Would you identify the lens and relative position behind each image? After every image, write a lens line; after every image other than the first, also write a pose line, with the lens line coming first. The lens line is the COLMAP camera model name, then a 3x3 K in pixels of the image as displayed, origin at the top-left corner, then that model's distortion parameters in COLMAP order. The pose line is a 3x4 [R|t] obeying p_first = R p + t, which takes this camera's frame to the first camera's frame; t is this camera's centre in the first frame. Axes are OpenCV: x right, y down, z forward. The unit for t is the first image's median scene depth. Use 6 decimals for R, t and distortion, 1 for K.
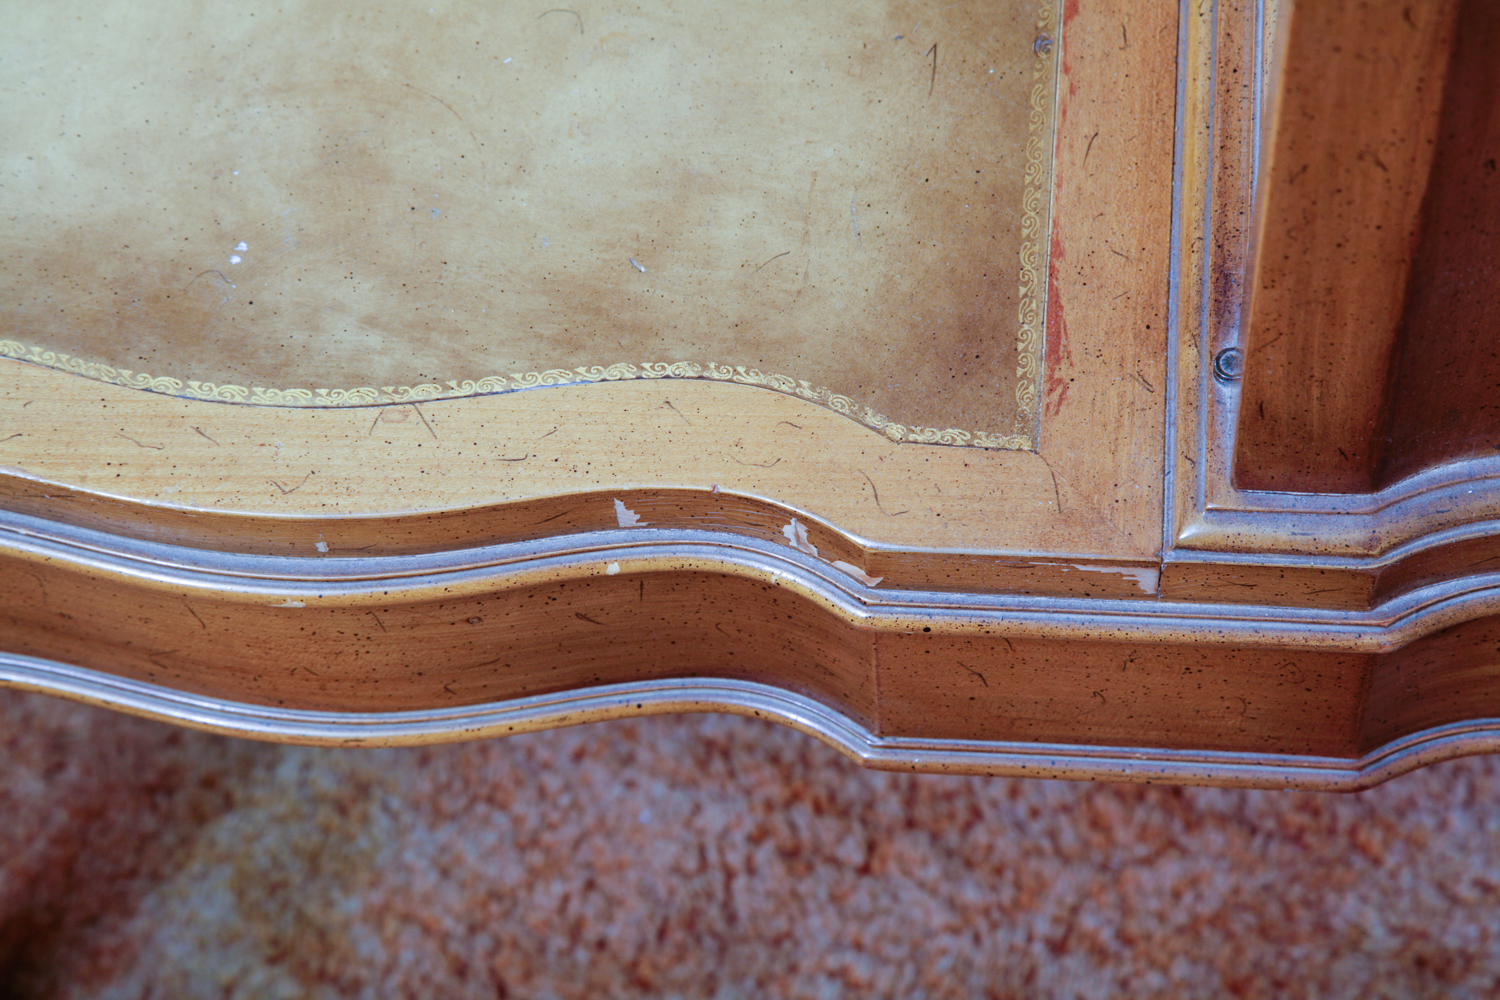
lens RADIAL K [[3844.3, 0, 748.9], [0, 3844.3, 498.5], [0, 0, 1]] dist [0.347420, 0.402666]
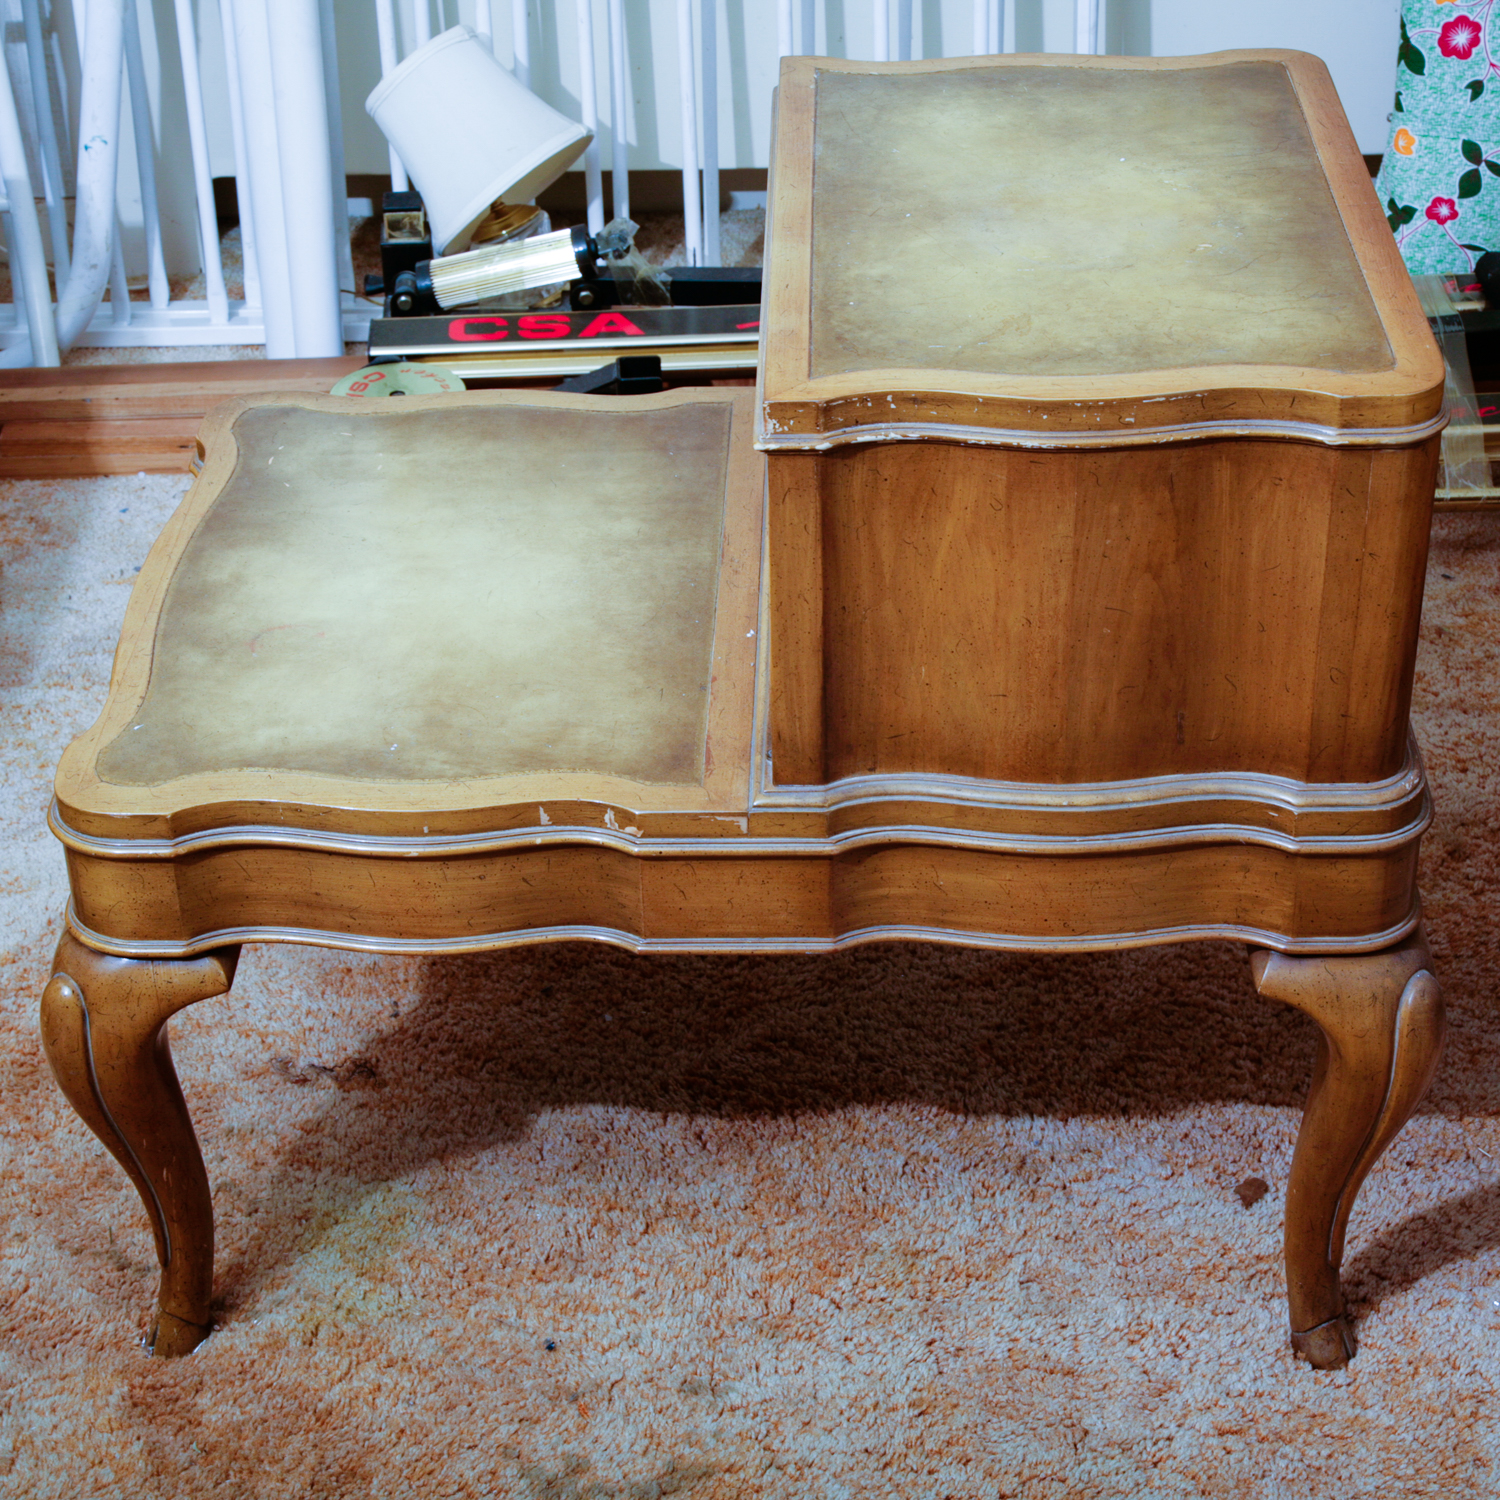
lens RADIAL K [[2970.4, 0, 754.1], [0, 2970.4, 752.0], [0, 0, 1]] dist [0.024565, 0.489329]
pose [[0.998172, -0.001028, 0.060433, -0.011002], [0.028786, 0.887265, -0.460361, 0.847700], [-0.053147, 0.461259, 0.885672, -0.760363]]
